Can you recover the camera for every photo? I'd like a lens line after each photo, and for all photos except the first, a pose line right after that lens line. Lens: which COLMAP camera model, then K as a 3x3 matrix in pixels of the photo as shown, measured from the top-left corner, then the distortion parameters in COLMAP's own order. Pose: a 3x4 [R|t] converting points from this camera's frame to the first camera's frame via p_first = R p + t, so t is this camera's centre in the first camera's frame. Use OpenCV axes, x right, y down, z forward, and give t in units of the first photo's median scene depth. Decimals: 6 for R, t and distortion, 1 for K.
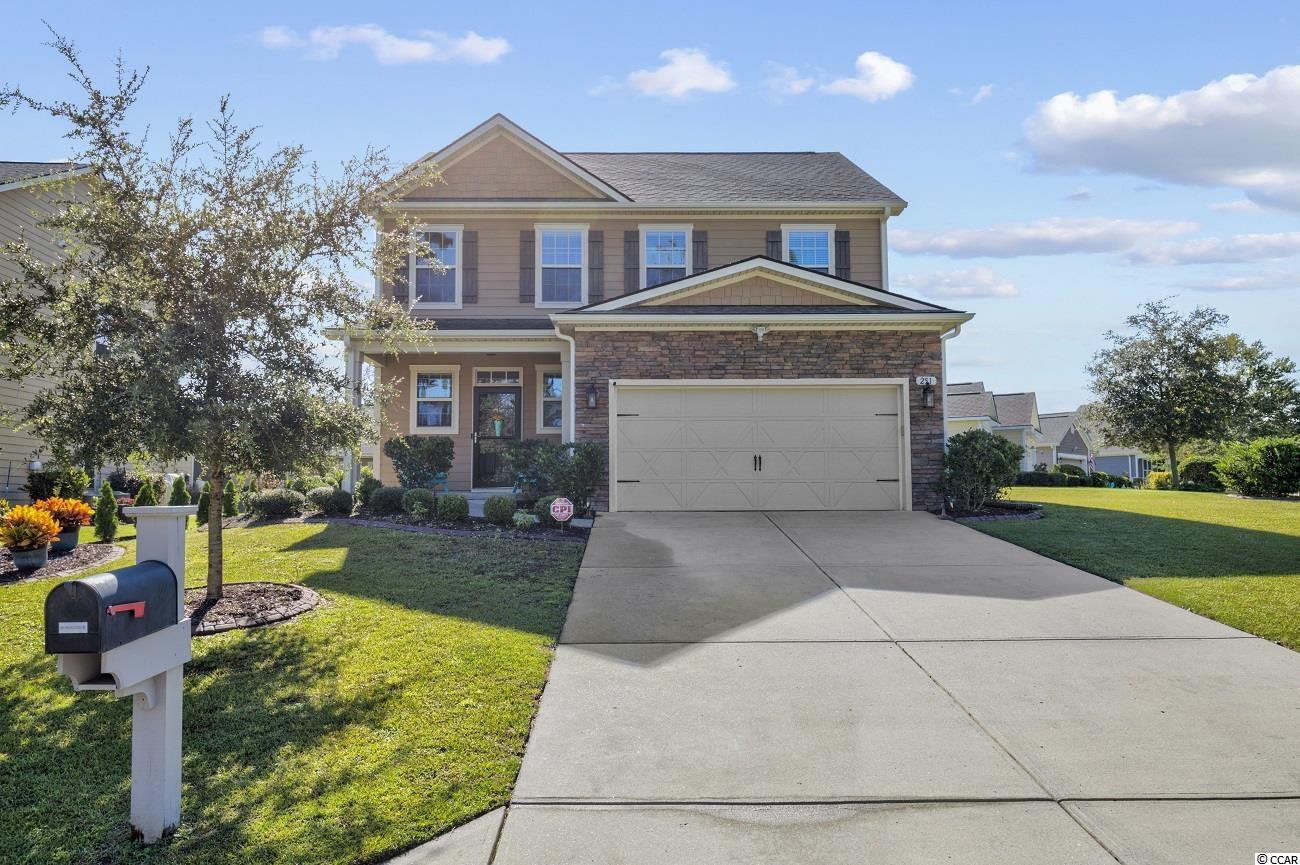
lens RADIAL K [[847.2, 0, 650.5], [0, 847.2, 387.3], [0, 0, 1]] dist [0.000303, 0.000808]
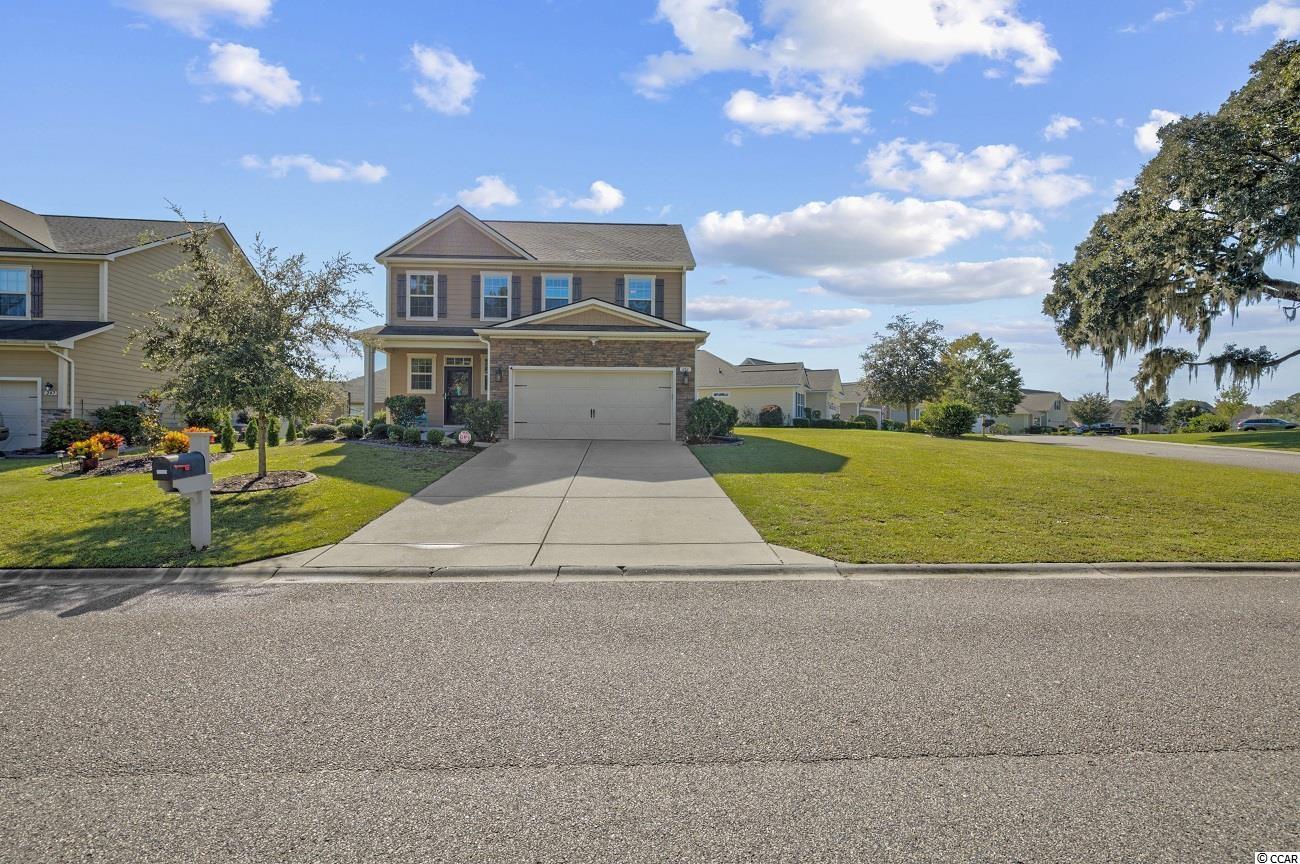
lens RADIAL K [[596.7, 0, 658.3], [0, 596.7, 398.8], [0, 0, 1]] dist [0.000742, 0.000336]
pose [[0.999776, 0.015008, 0.014925, 0.247446], [-0.016069, 0.997147, 0.073755, -0.037446], [-0.013776, -0.073978, 0.997165, -0.264229]]
